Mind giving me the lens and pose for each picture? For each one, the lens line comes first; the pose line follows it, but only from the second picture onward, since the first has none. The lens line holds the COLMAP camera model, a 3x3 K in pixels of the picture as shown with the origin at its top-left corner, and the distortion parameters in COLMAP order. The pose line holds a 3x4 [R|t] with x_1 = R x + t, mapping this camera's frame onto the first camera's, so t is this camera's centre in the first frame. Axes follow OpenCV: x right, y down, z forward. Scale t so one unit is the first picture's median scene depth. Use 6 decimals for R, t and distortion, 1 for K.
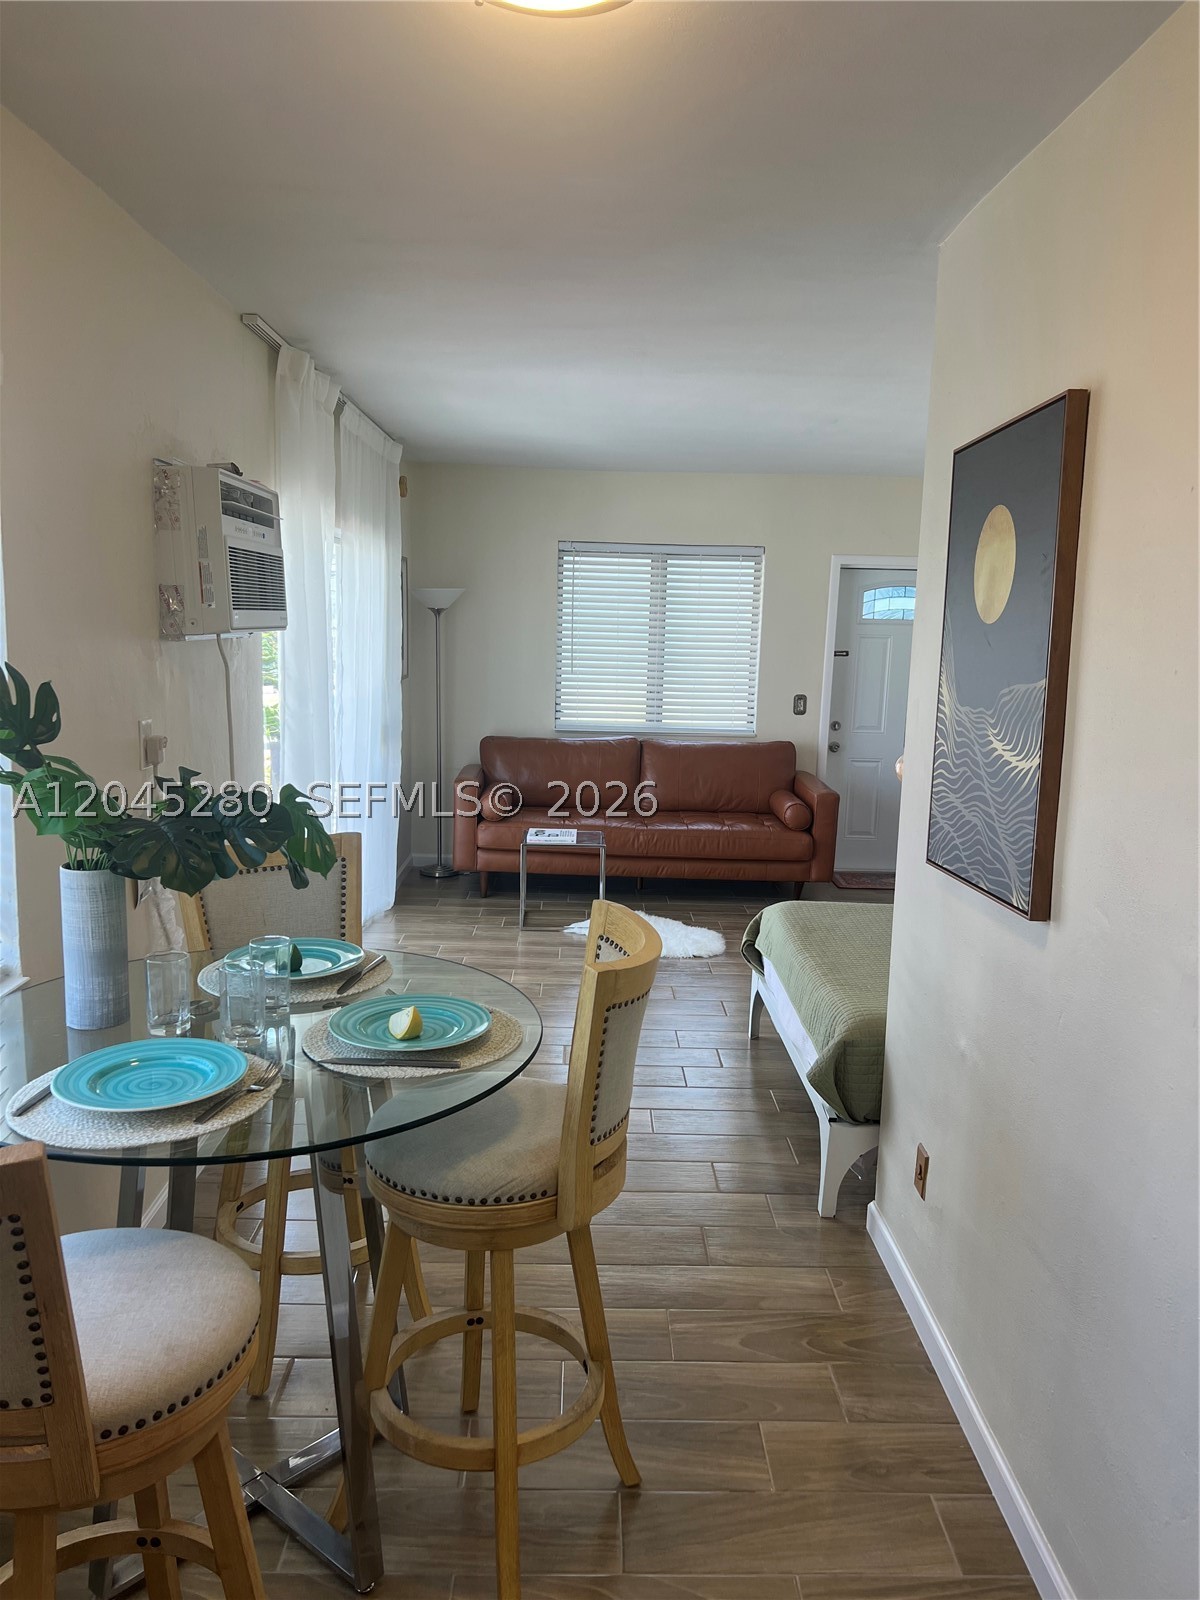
lens RADIAL K [[1204.7, 0, 609.9], [0, 1204.7, 821.2], [0, 0, 1]] dist [0.058200, -0.070815]
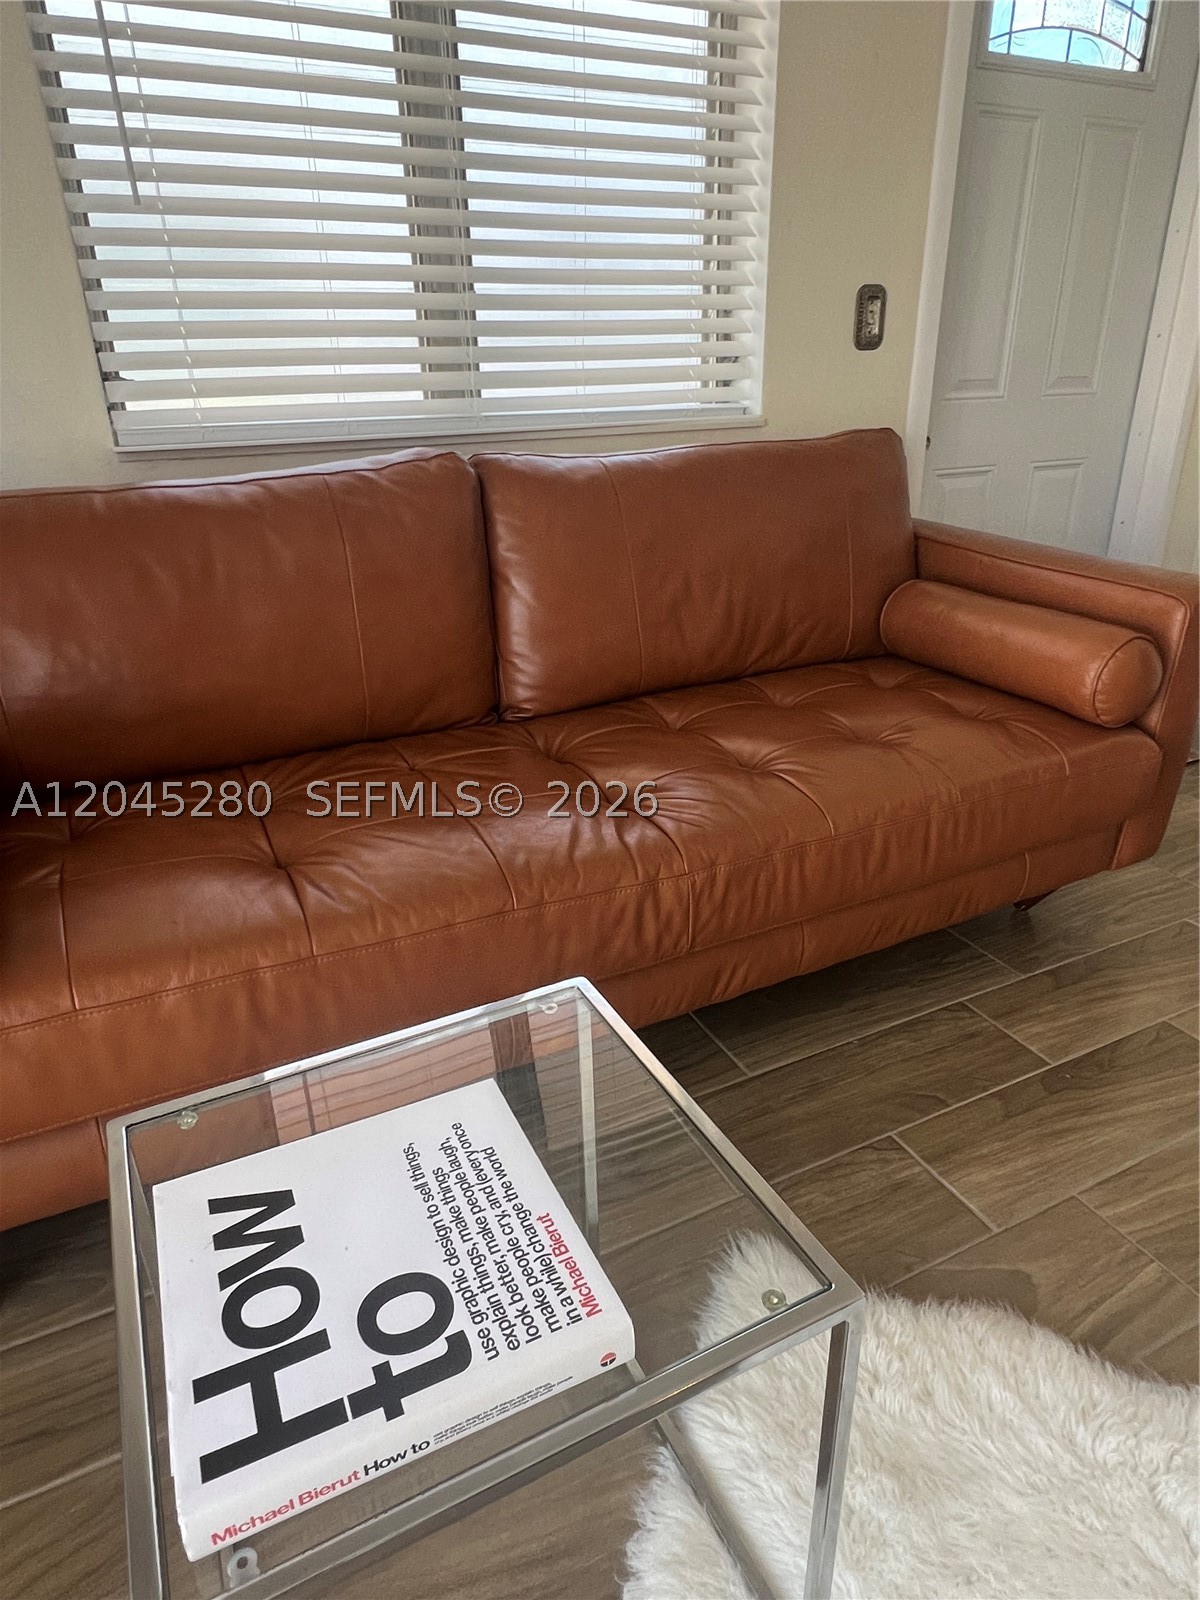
lens RADIAL K [[975.4, 0, 599.1], [0, 975.4, 795.4], [0, 0, 1]] dist [-0.005921, 0.001346]
pose [[0.903722, -0.215574, 0.369885, -0.046900], [0.120029, 0.956905, 0.264436, -0.051152], [-0.410950, -0.194580, 0.890651, 0.794981]]
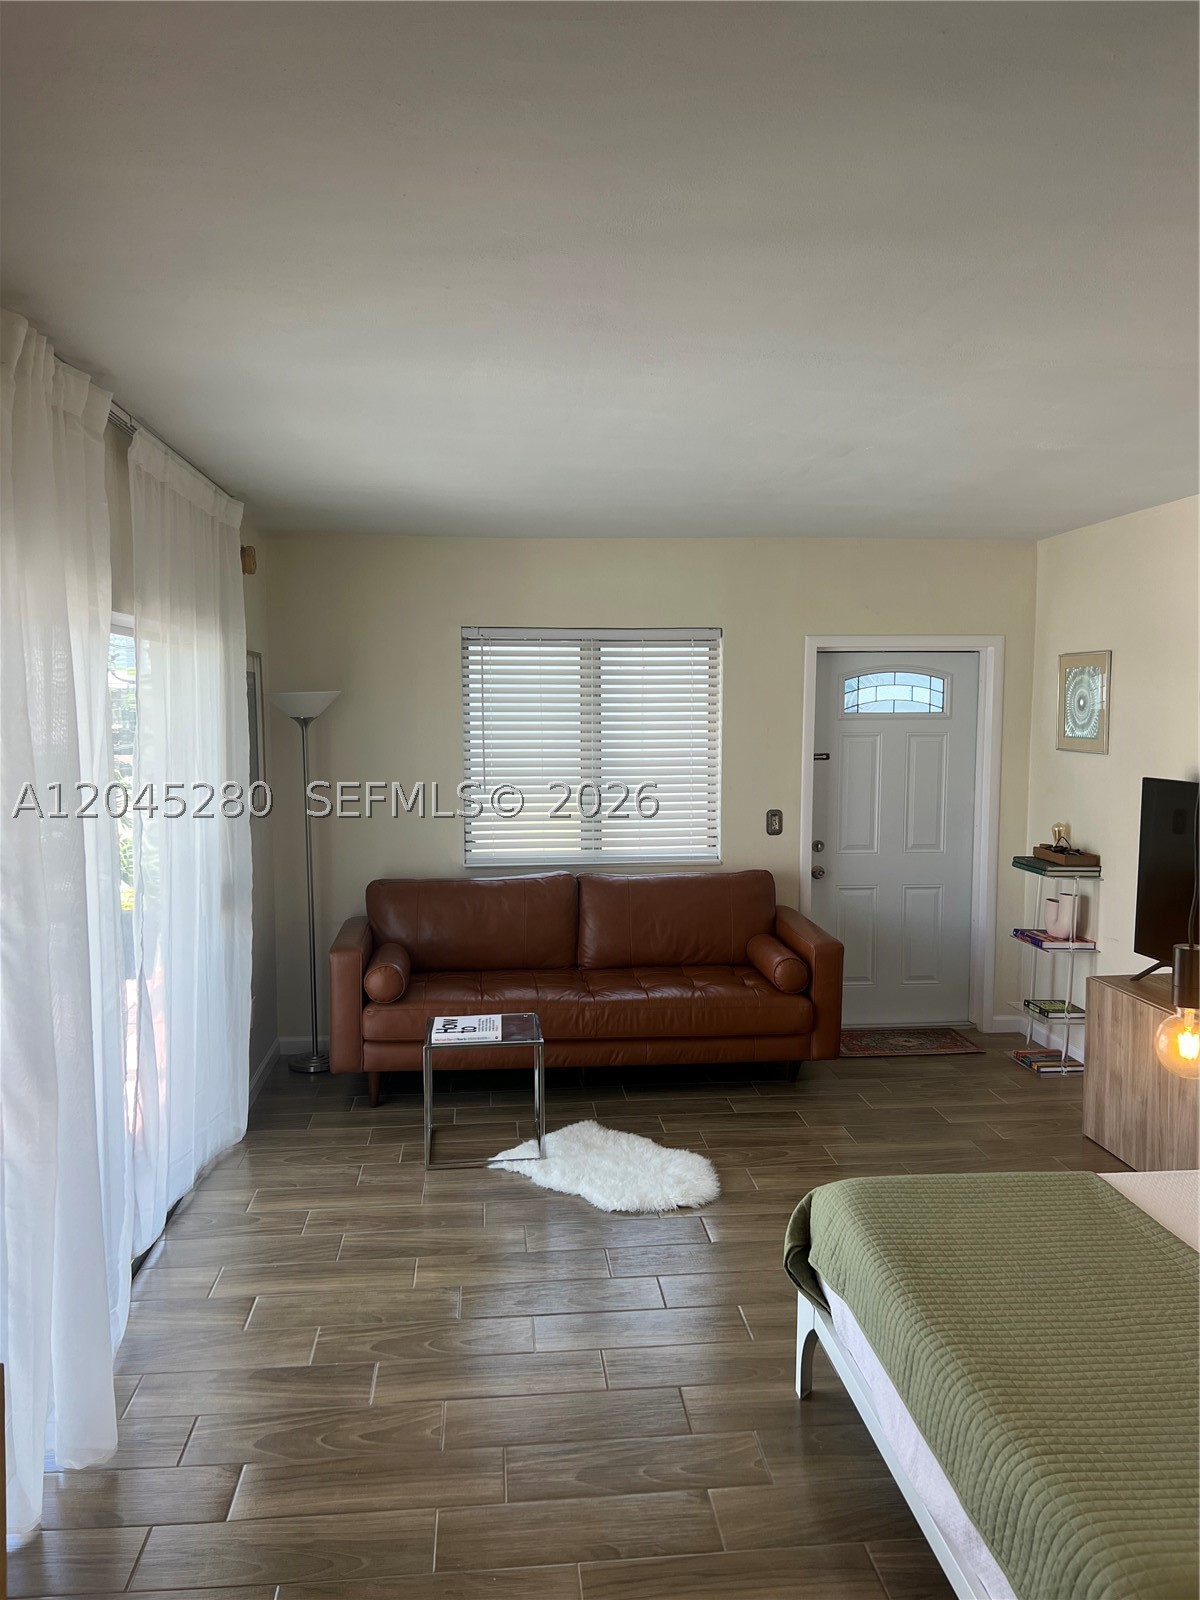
lens RADIAL K [[1204.7, 0, 614.1], [0, 1204.7, 798.9], [0, 0, 1]] dist [0.058200, -0.070815]
pose [[0.995873, -0.036340, 0.083170, -0.013620], [0.043310, 0.995558, -0.083597, -0.052579], [-0.079763, 0.086854, 0.993023, 0.230590]]
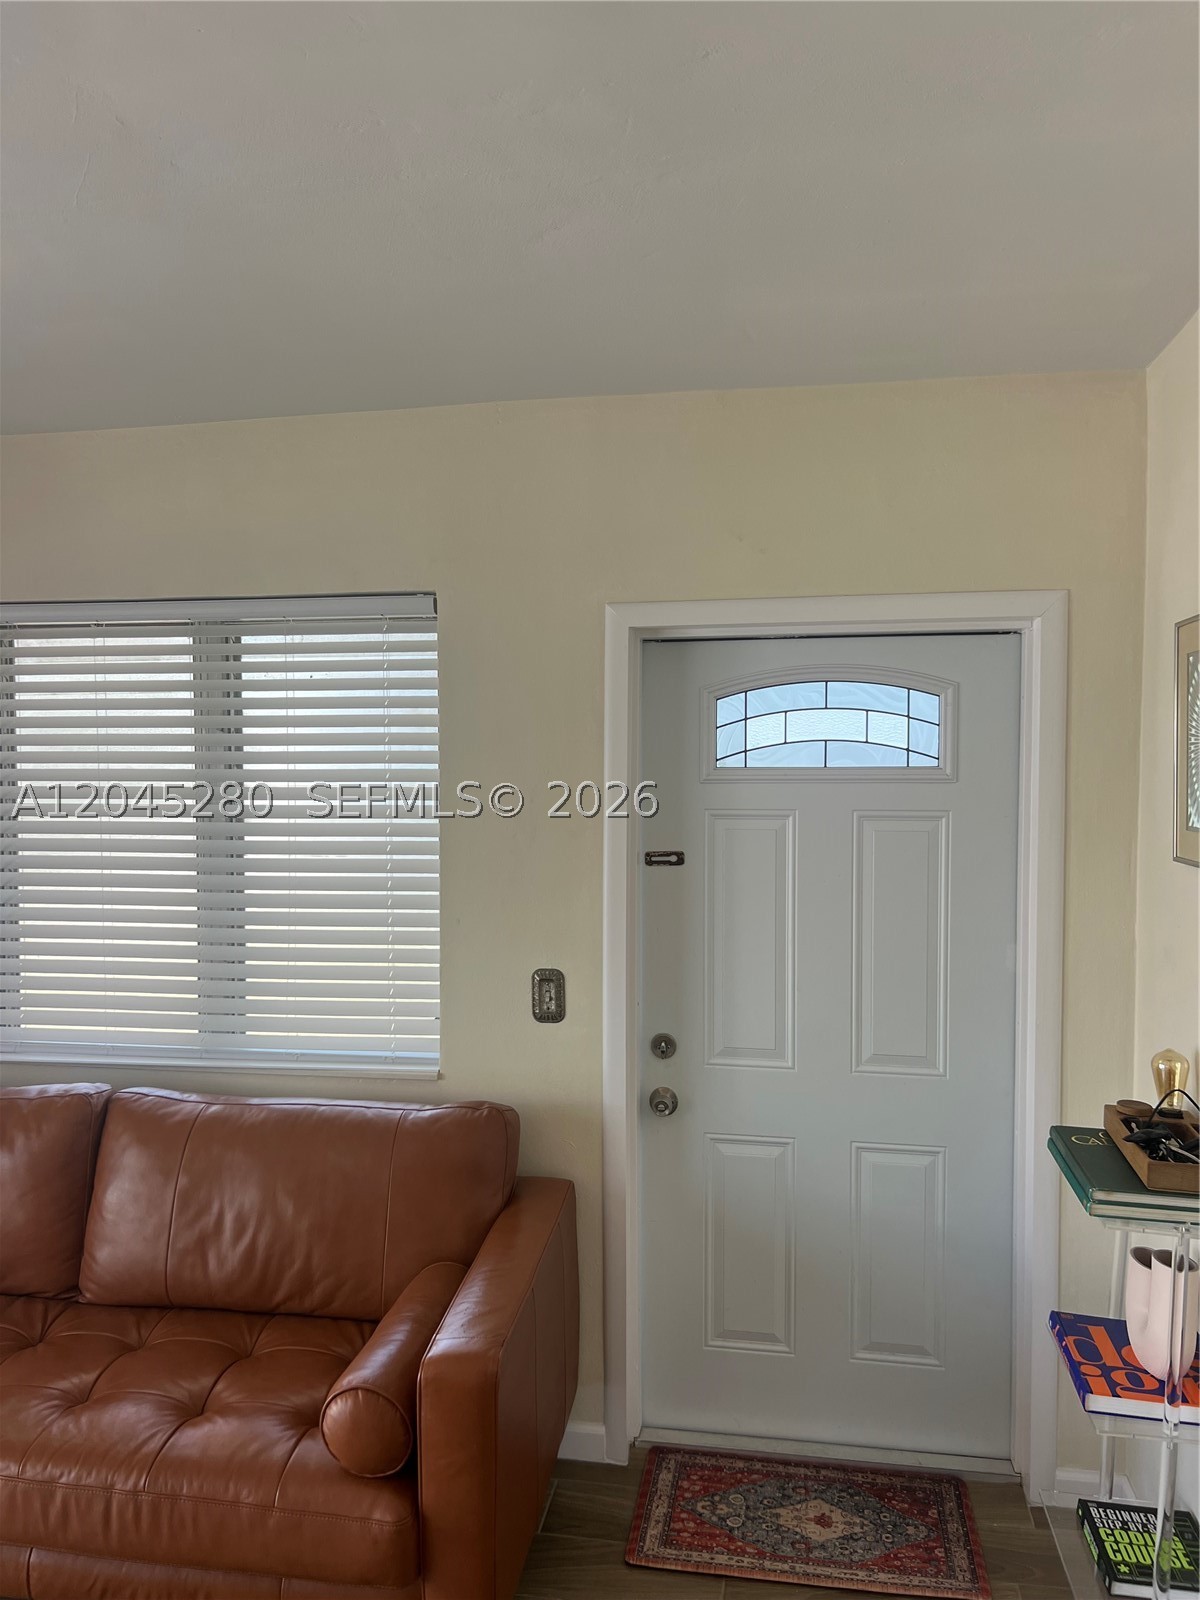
lens RADIAL K [[1204.7, 0, 618.1], [0, 1204.7, 798.4], [0, 0, 1]] dist [0.058200, -0.070815]
pose [[0.984189, -0.020283, -0.175958, 0.258498], [-0.004913, 0.989914, -0.141586, -0.109462], [0.177055, 0.140212, 0.974162, 0.659598]]
